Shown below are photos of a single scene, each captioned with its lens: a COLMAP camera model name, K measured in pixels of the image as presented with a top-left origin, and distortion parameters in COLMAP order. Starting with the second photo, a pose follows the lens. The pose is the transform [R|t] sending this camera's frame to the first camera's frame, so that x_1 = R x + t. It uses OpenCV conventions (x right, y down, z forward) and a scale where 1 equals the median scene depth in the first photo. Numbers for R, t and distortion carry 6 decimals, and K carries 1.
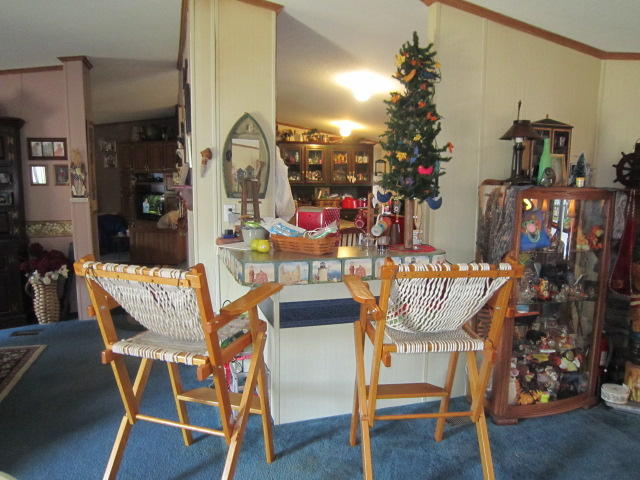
lens RADIAL K [[452.5, 0, 321.3], [0, 452.5, 242.3], [0, 0, 1]] dist [-0.053193, 0.011352]
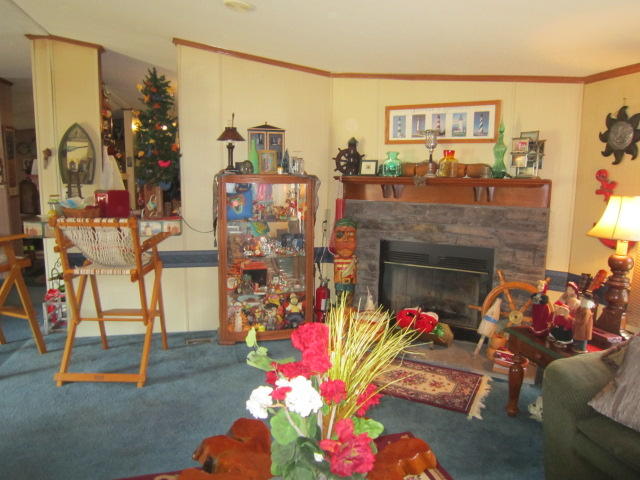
lens RADIAL K [[452.5, 0, 321.3], [0, 452.5, 242.3], [0, 0, 1]] dist [-0.053193, 0.011352]
pose [[0.998195, 0.011421, -0.058955, 0.754228], [-0.010822, 0.999887, 0.010468, 0.067286], [0.059067, -0.009811, 0.998206, -0.374231]]
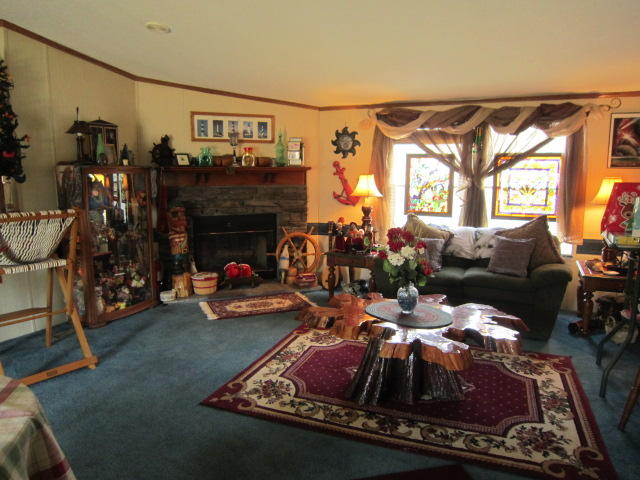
lens RADIAL K [[452.5, 0, 321.3], [0, 452.5, 242.3], [0, 0, 1]] dist [-0.053193, 0.011352]
pose [[0.672436, -0.124978, 0.729527, -0.125557], [0.102017, 0.991884, 0.075890, 0.087980], [-0.733091, 0.023393, 0.679728, -0.529437]]
